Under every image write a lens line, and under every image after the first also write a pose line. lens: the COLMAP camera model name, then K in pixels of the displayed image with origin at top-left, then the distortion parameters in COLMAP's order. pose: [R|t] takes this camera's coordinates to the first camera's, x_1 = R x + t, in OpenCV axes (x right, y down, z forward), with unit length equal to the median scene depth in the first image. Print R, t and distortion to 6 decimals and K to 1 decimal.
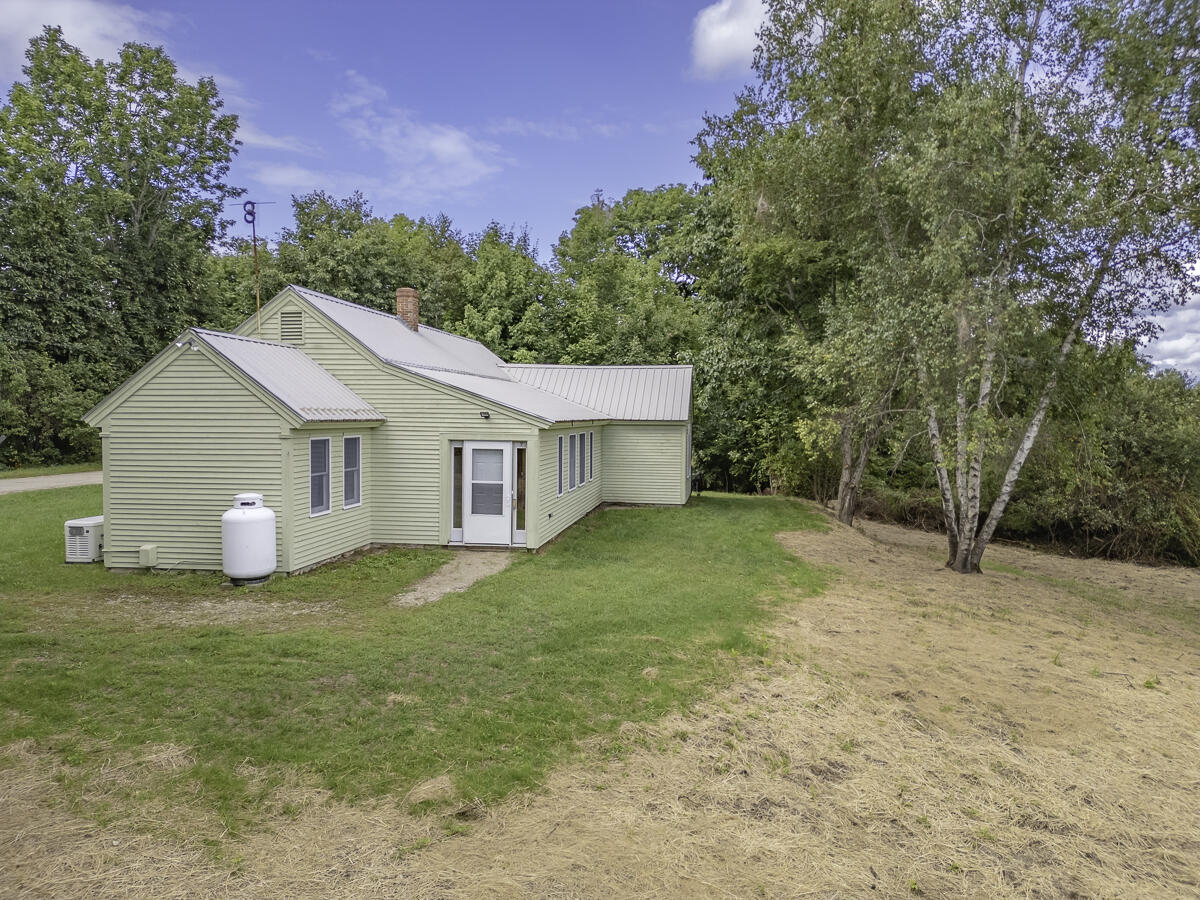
lens RADIAL K [[838.8, 0, 600.0], [0, 838.8, 450.0], [0, 0, 1]] dist [0.052952, -0.039096]
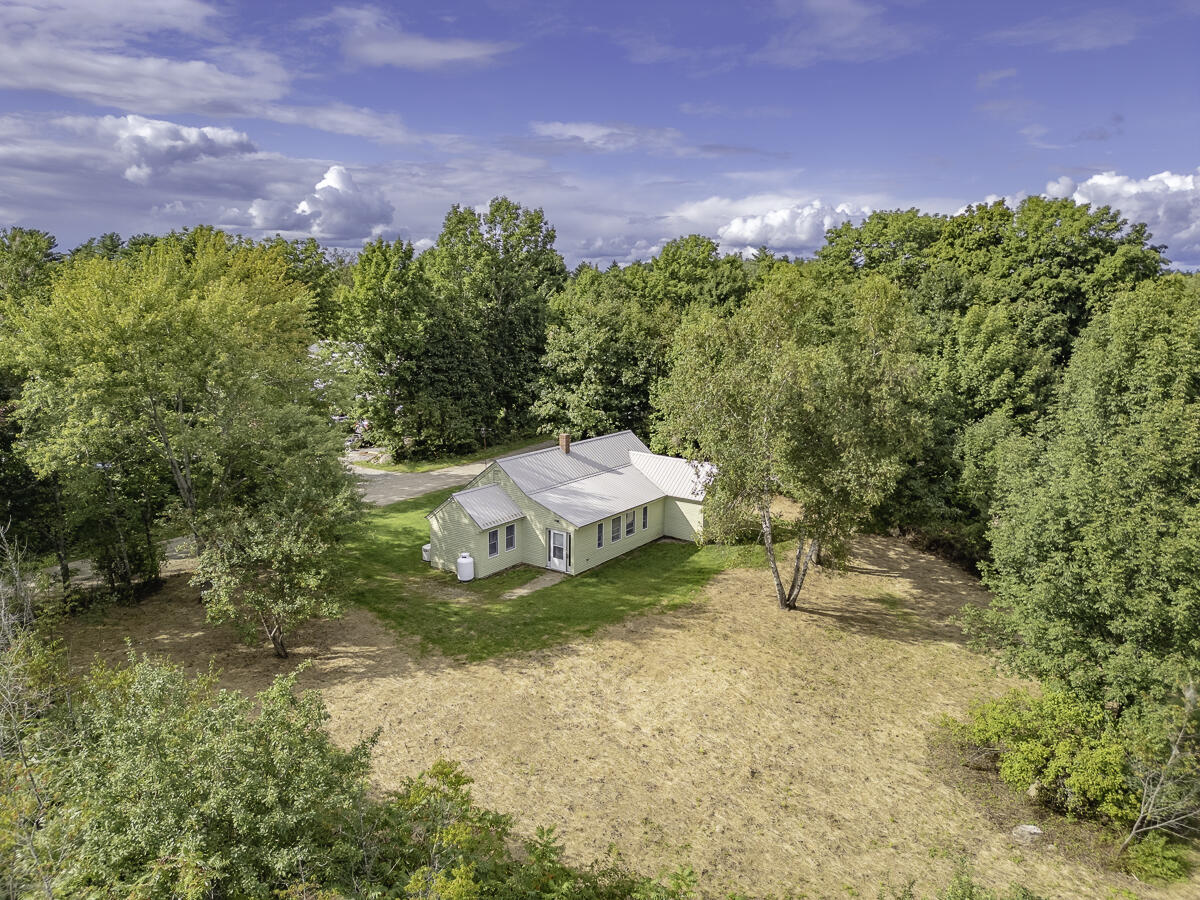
lens RADIAL K [[838.8, 0, 600.0], [0, 838.8, 450.0], [0, 0, 1]] dist [0.052952, -0.039096]
pose [[0.893293, 0.079621, -0.442366, 1.073204], [-0.017708, 0.989655, 0.142368, -0.610552], [0.449125, -0.119343, 0.885462, -1.142450]]
